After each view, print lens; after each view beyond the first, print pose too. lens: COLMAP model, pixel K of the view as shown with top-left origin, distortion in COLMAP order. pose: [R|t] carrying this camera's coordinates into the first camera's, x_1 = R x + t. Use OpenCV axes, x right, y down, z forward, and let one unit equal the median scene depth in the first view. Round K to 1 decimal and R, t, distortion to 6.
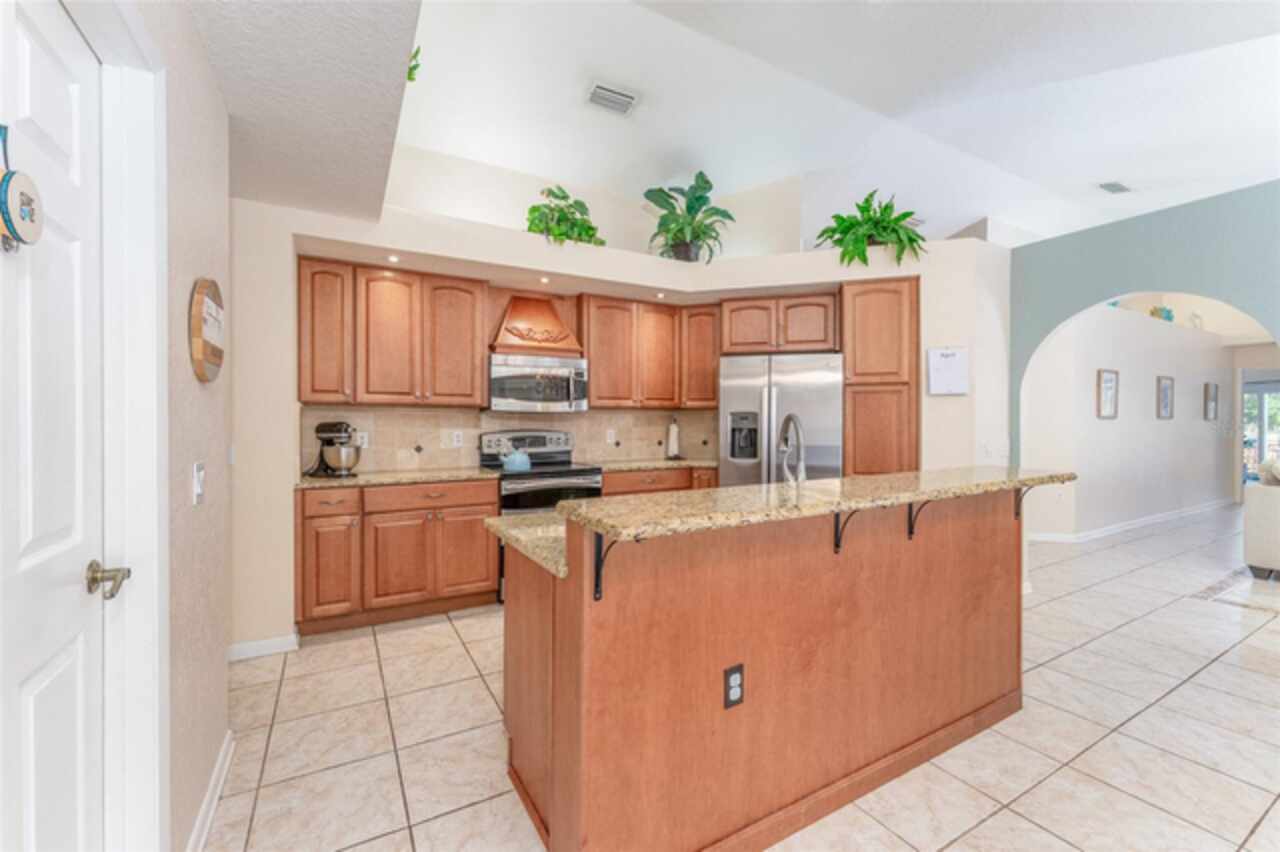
lens RADIAL K [[513.3, 0, 637.3], [0, 513.3, 423.6], [0, 0, 1]] dist [-0.002119, -0.000081]
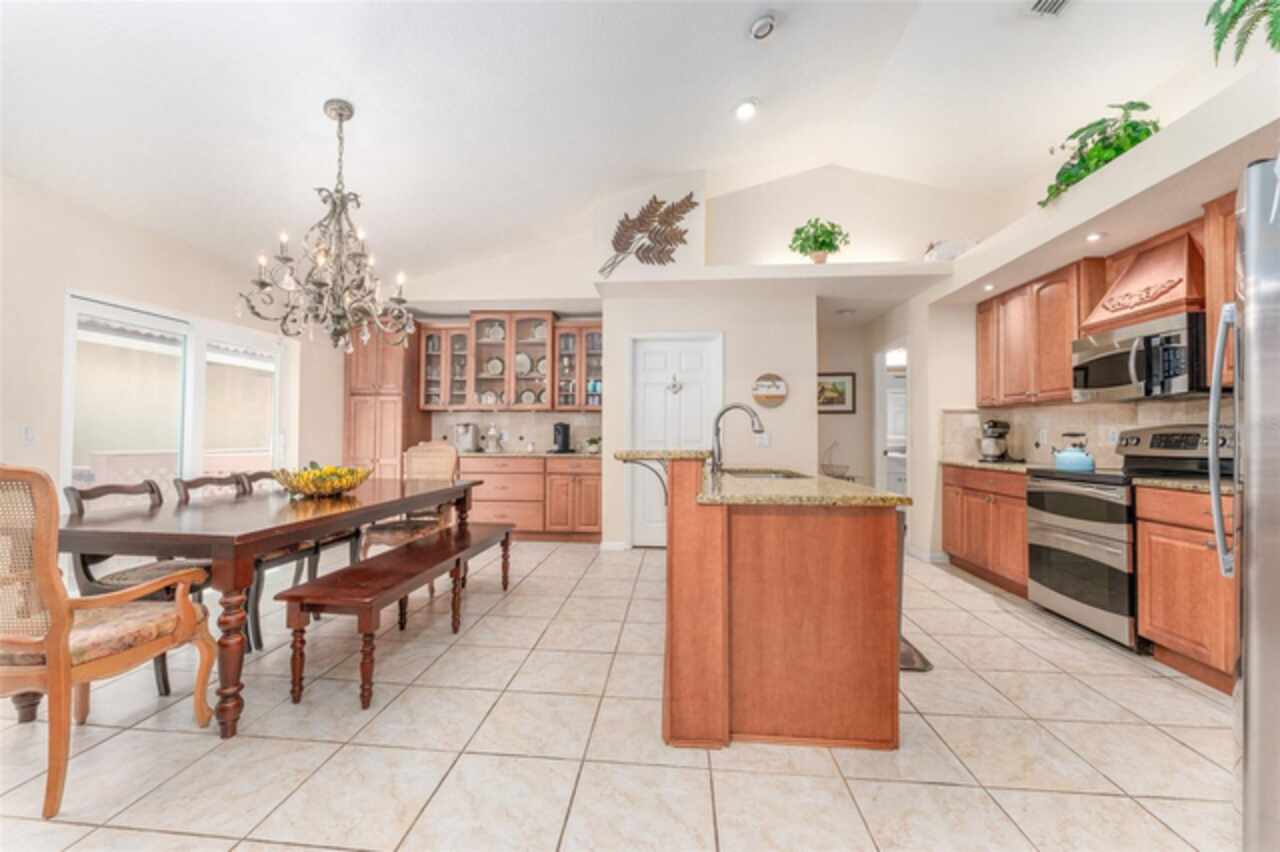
lens RADIAL K [[513.3, 0, 634.4], [0, 513.3, 427.0], [0, 0, 1]] dist [-0.002119, -0.000081]
pose [[-0.562365, -0.015870, -0.826737, 0.869166], [-0.008975, 0.999874, -0.013089, 0.034093], [0.826840, 0.000059, -0.562437, 0.843333]]
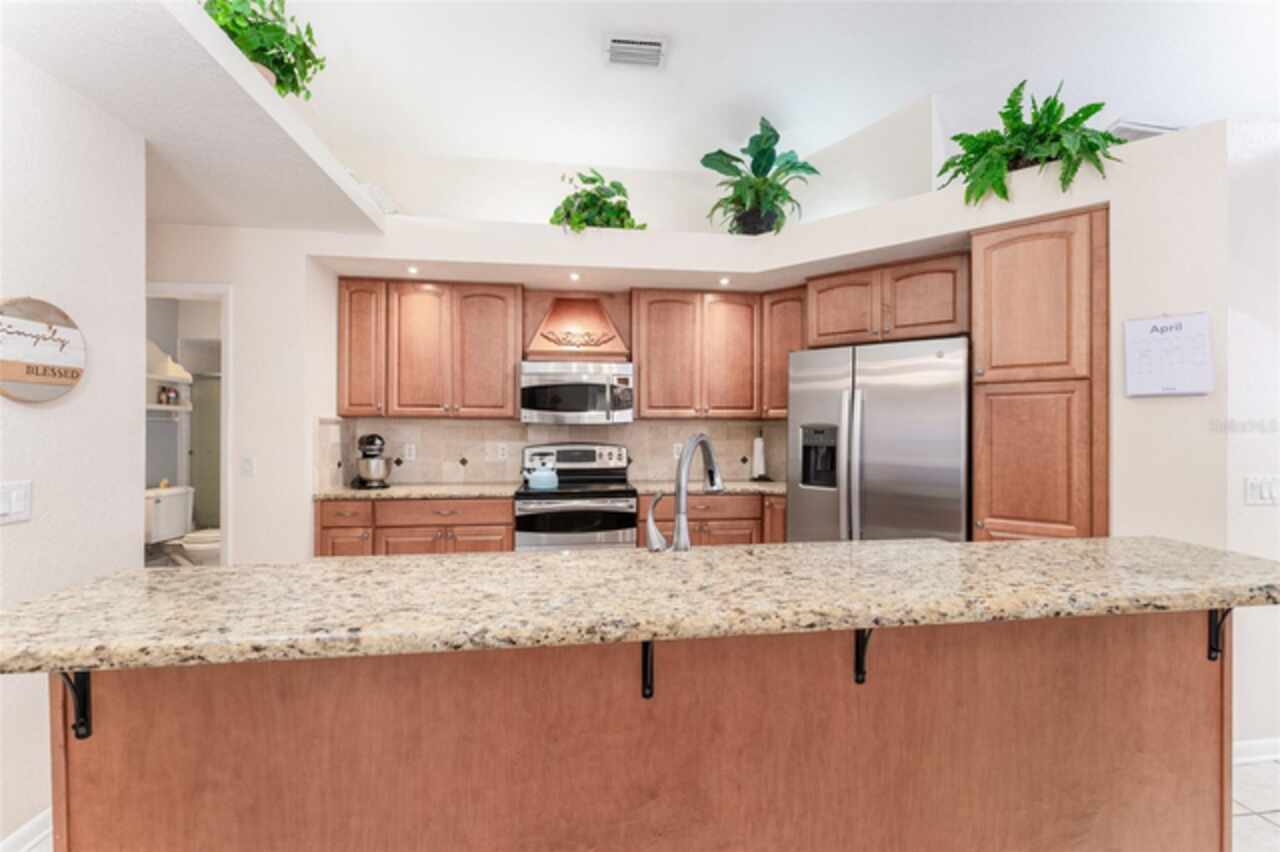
lens RADIAL K [[513.3, 0, 633.5], [0, 513.3, 427.1], [0, 0, 1]] dist [-0.002119, -0.000081]
pose [[0.924579, 0.002362, -0.380984, 0.250463], [-0.005167, 0.999967, -0.006341, -0.012386], [0.380956, 0.007831, 0.924560, 0.211889]]
